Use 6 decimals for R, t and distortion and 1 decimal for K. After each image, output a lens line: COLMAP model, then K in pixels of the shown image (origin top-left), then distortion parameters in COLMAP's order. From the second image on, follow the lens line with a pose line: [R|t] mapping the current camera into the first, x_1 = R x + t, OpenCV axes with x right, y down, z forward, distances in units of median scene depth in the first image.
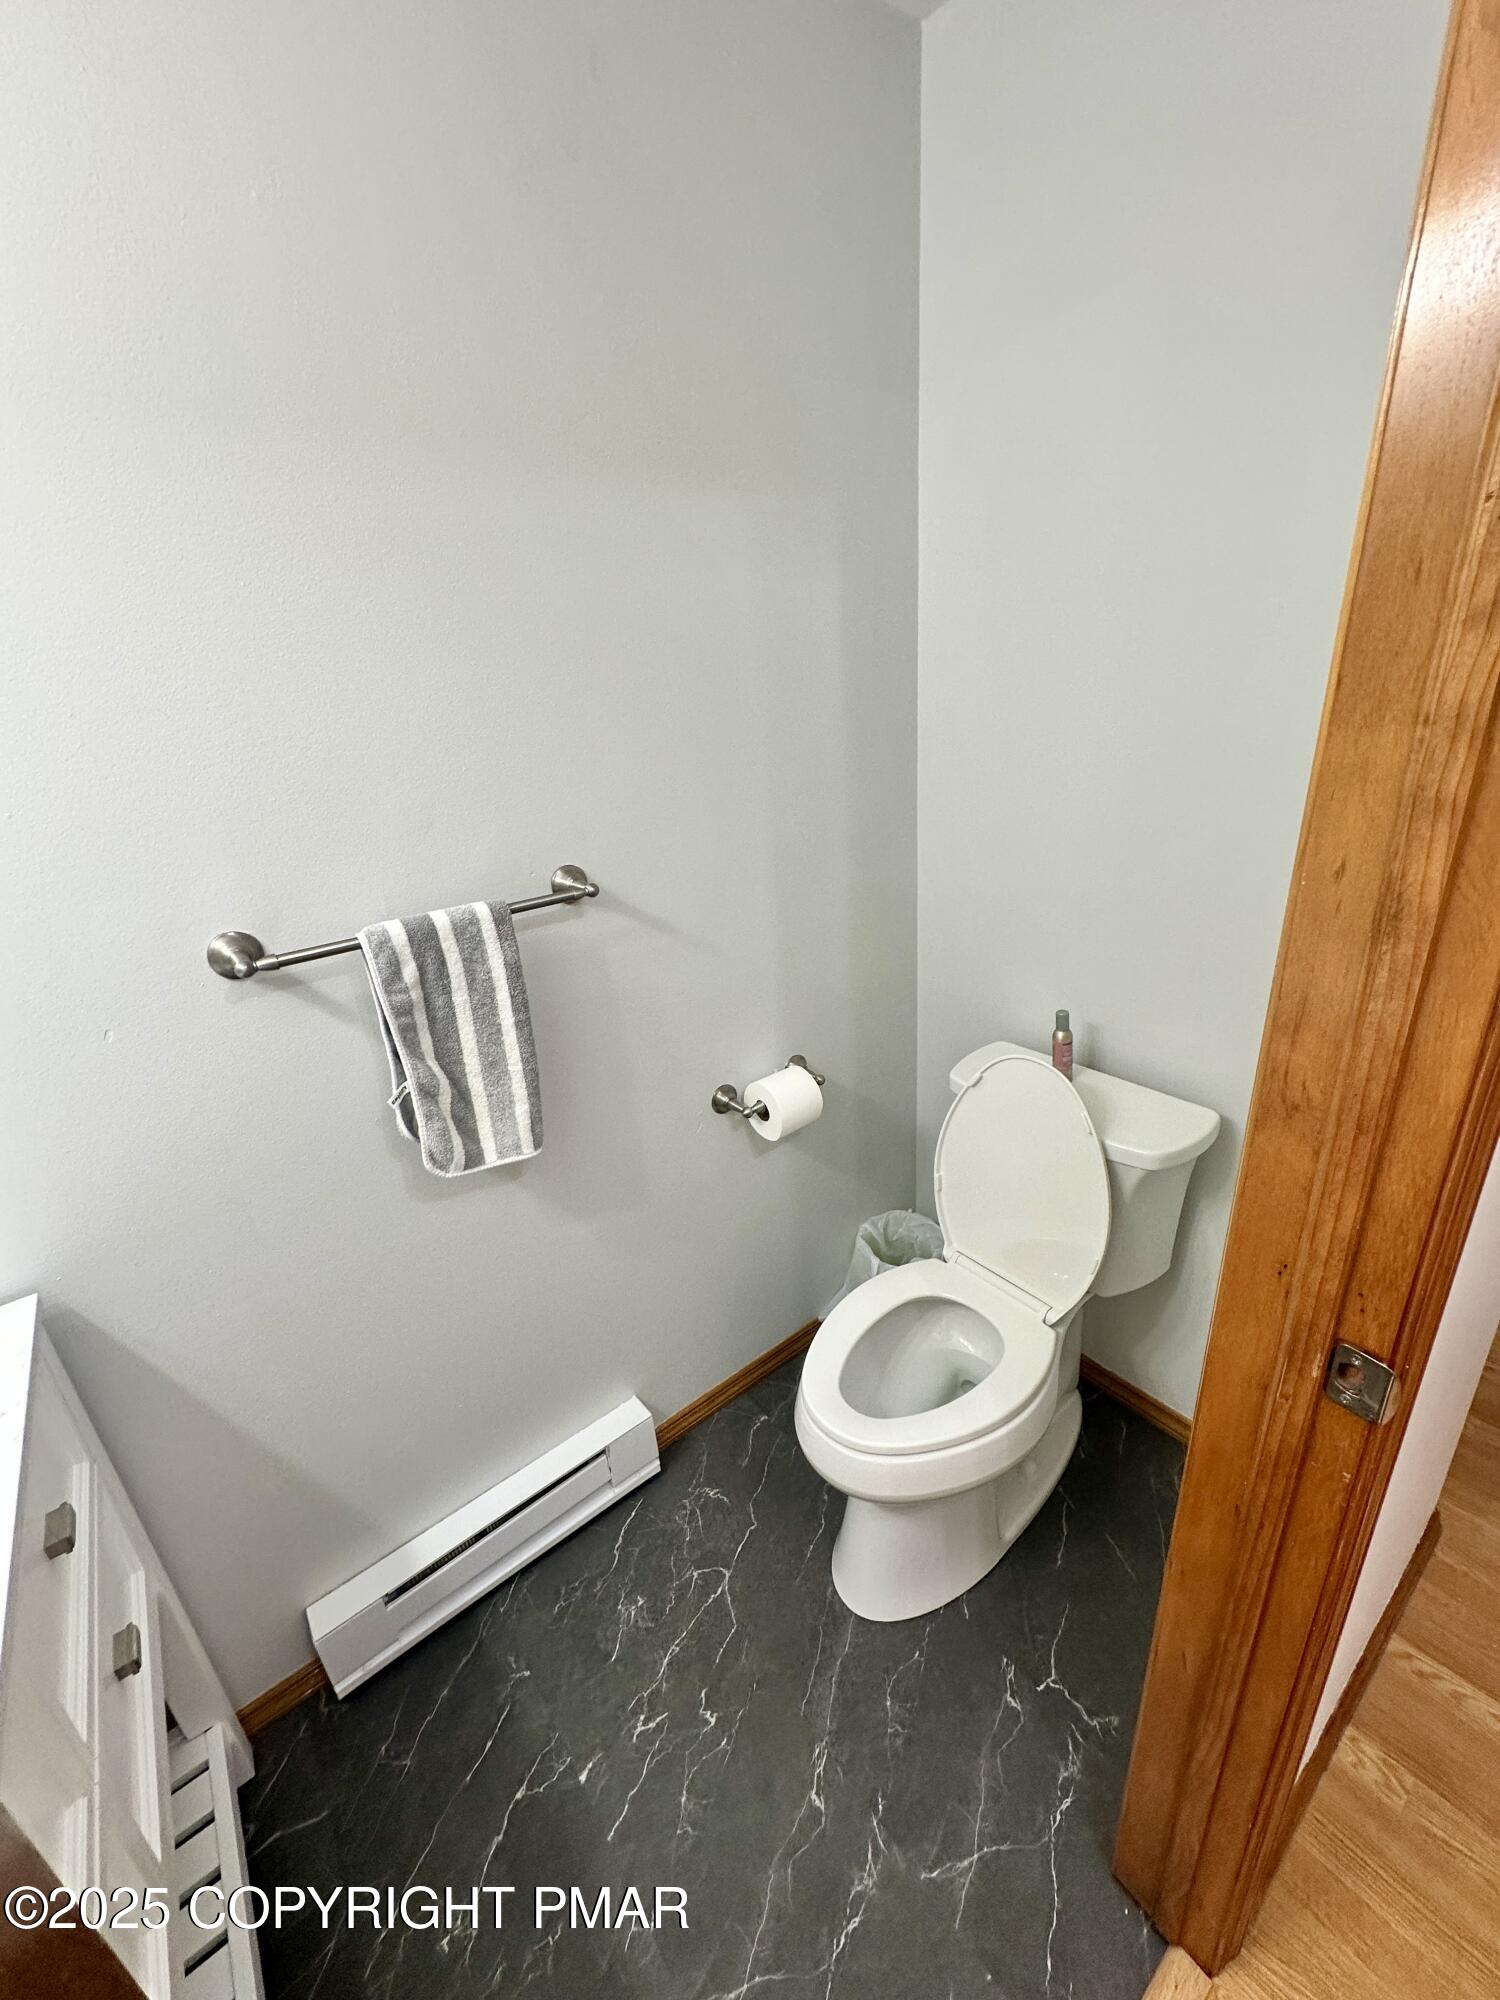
lens RADIAL K [[801.5, 0, 751.2], [0, 801.5, 996.4], [0, 0, 1]] dist [0.001885, 0.000315]
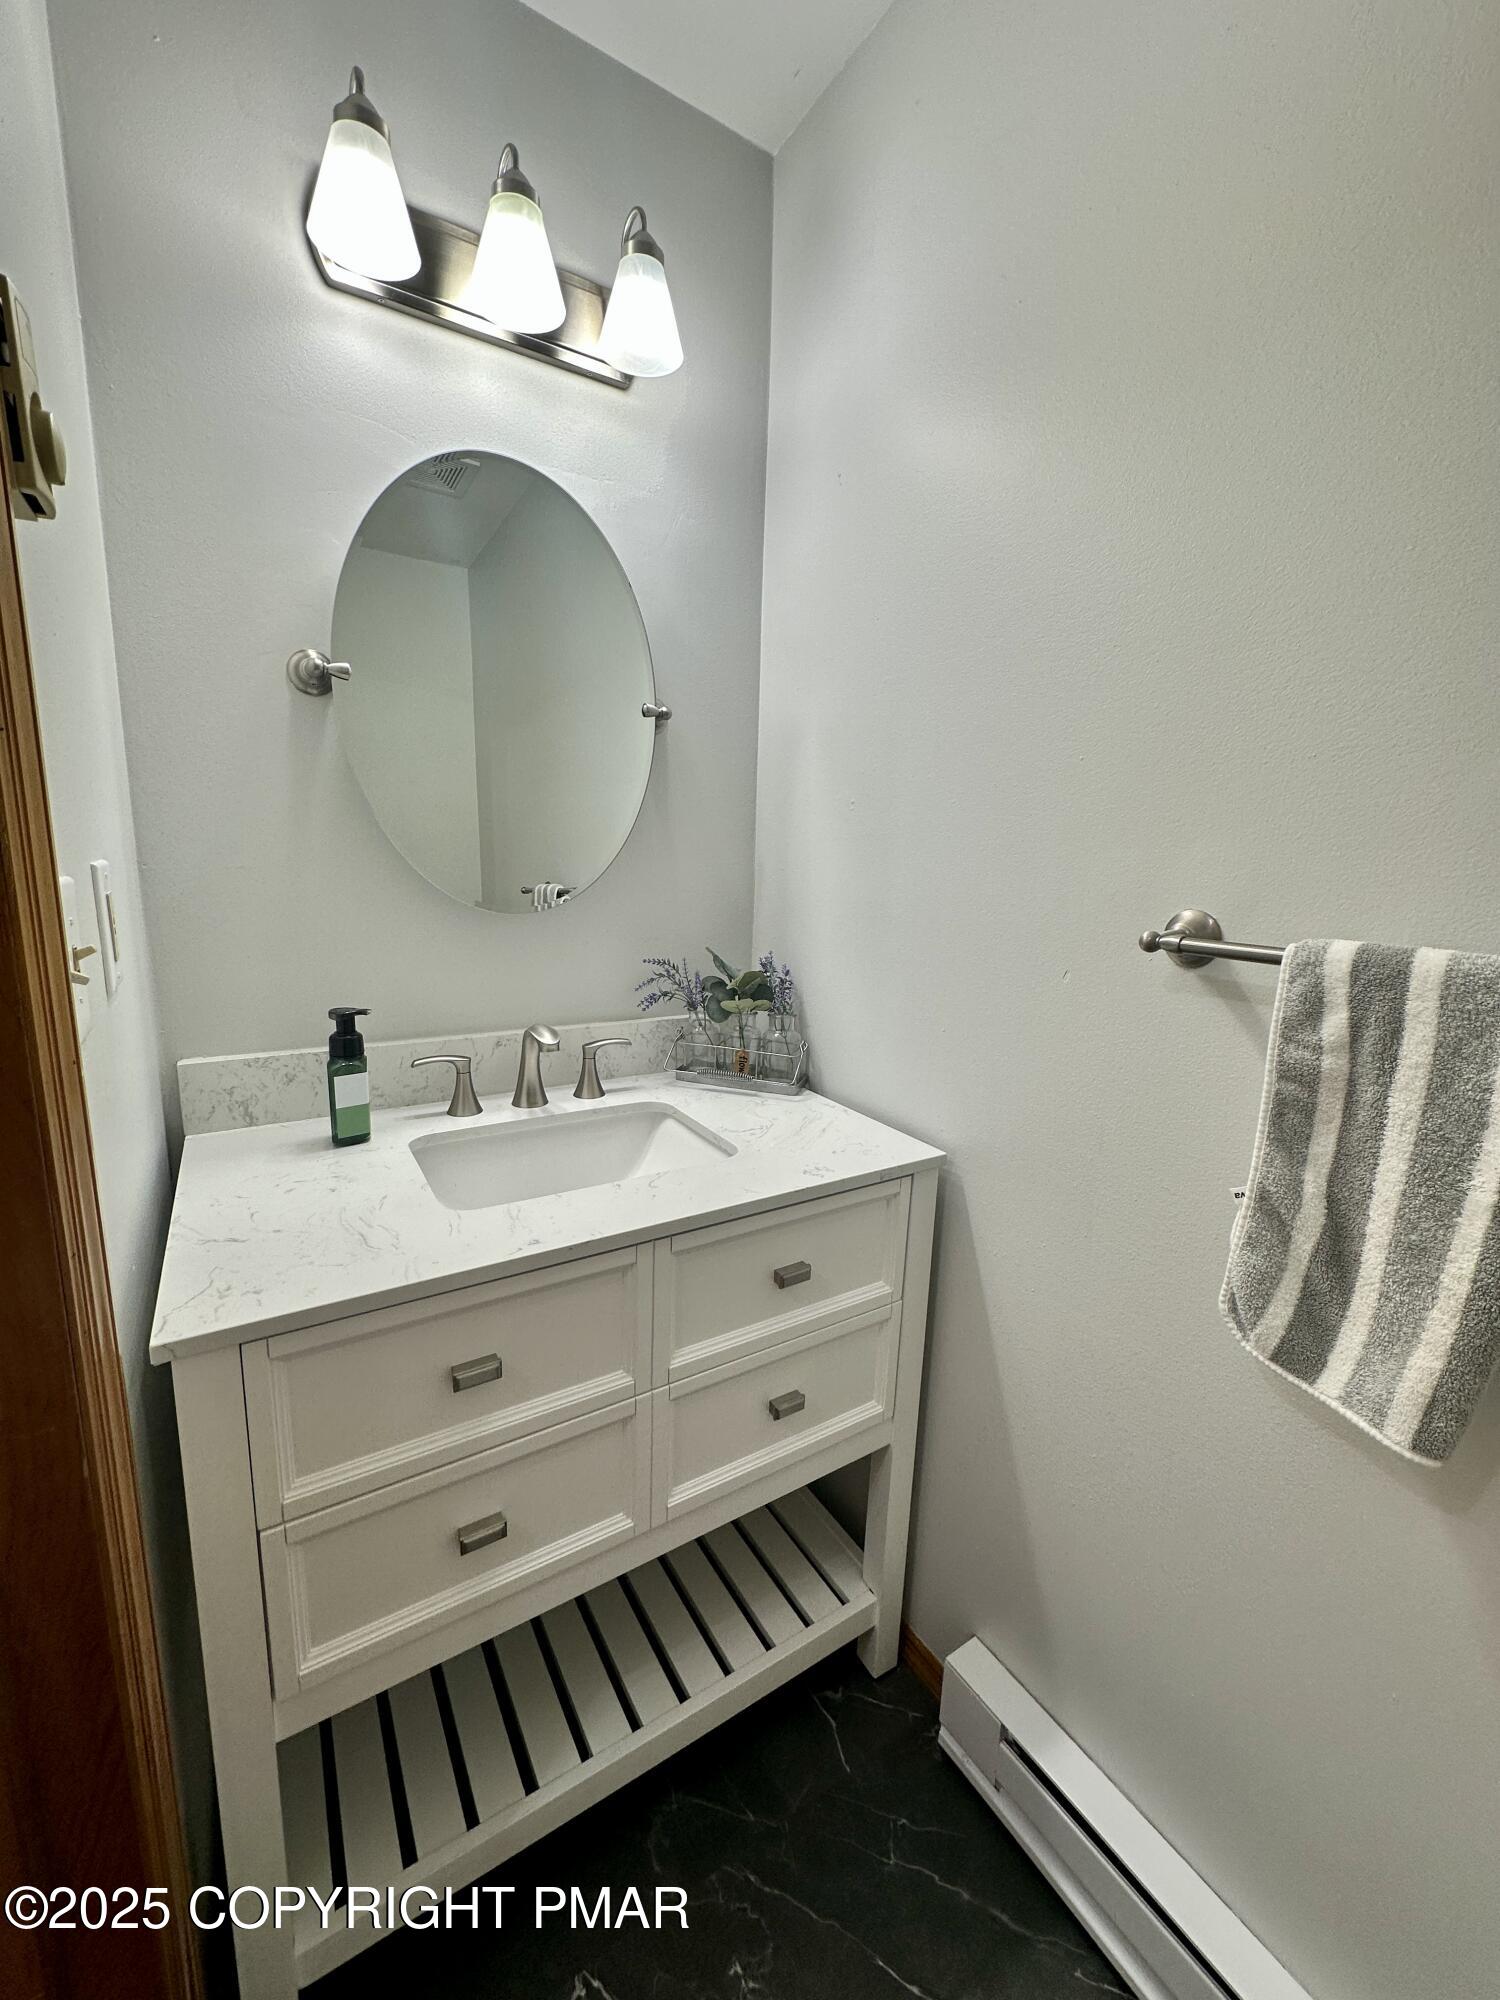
lens RADIAL K [[801.5, 0, 751.2], [0, 801.5, 1002.8], [0, 0, 1]] dist [0.001885, 0.000315]
pose [[-0.103196, 0.248629, -0.963086, 0.207422], [-0.386760, 0.882030, 0.269146, -0.035259], [0.916388, 0.400258, 0.005138, 0.537674]]
